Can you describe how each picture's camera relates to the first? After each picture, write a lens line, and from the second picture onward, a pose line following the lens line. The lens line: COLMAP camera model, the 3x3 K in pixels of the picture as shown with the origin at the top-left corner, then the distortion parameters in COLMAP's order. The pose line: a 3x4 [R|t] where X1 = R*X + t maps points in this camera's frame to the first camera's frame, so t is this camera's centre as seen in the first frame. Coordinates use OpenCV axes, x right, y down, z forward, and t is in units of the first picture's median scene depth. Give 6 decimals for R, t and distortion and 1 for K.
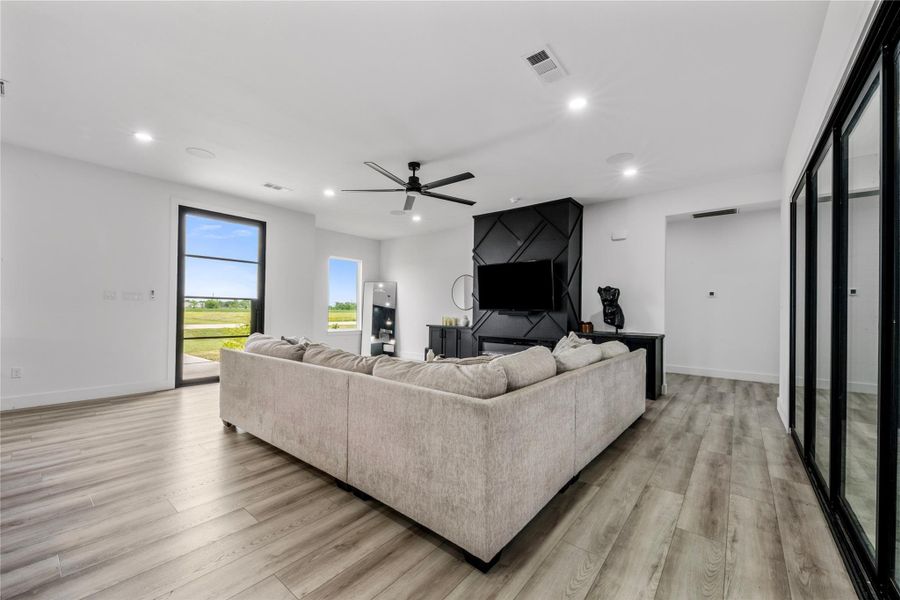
lens RADIAL K [[352.8, 0, 449.8], [0, 352.8, 305.8], [0, 0, 1]] dist [0.000097, -0.000326]
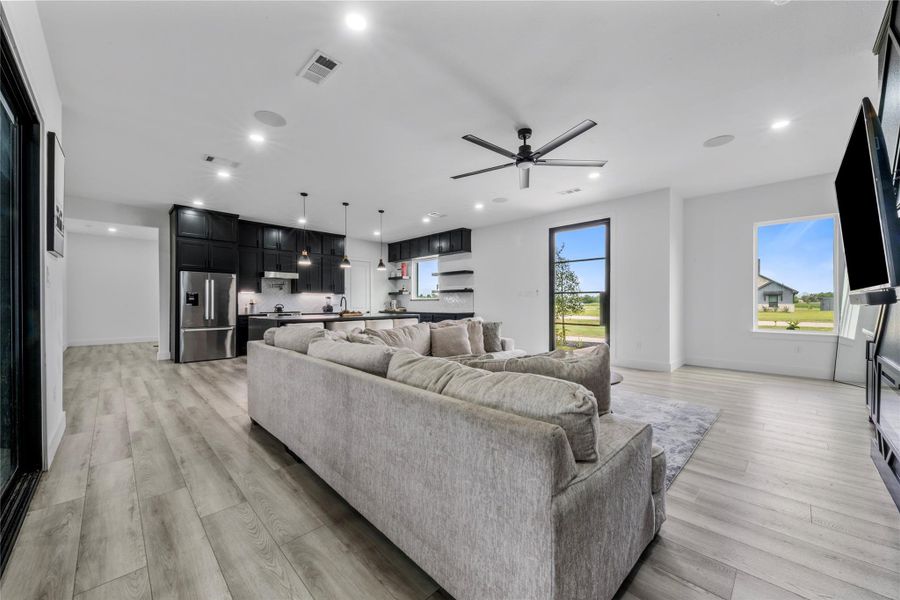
lens RADIAL K [[339.6, 0, 447.9], [0, 339.6, 305.4], [0, 0, 1]] dist [0.015027, -0.008244]
pose [[-0.109408, -0.006839, -0.993973, 1.100001], [0.012101, 0.999893, -0.008212, 0.048746], [0.993923, -0.012927, -0.109314, 1.314586]]
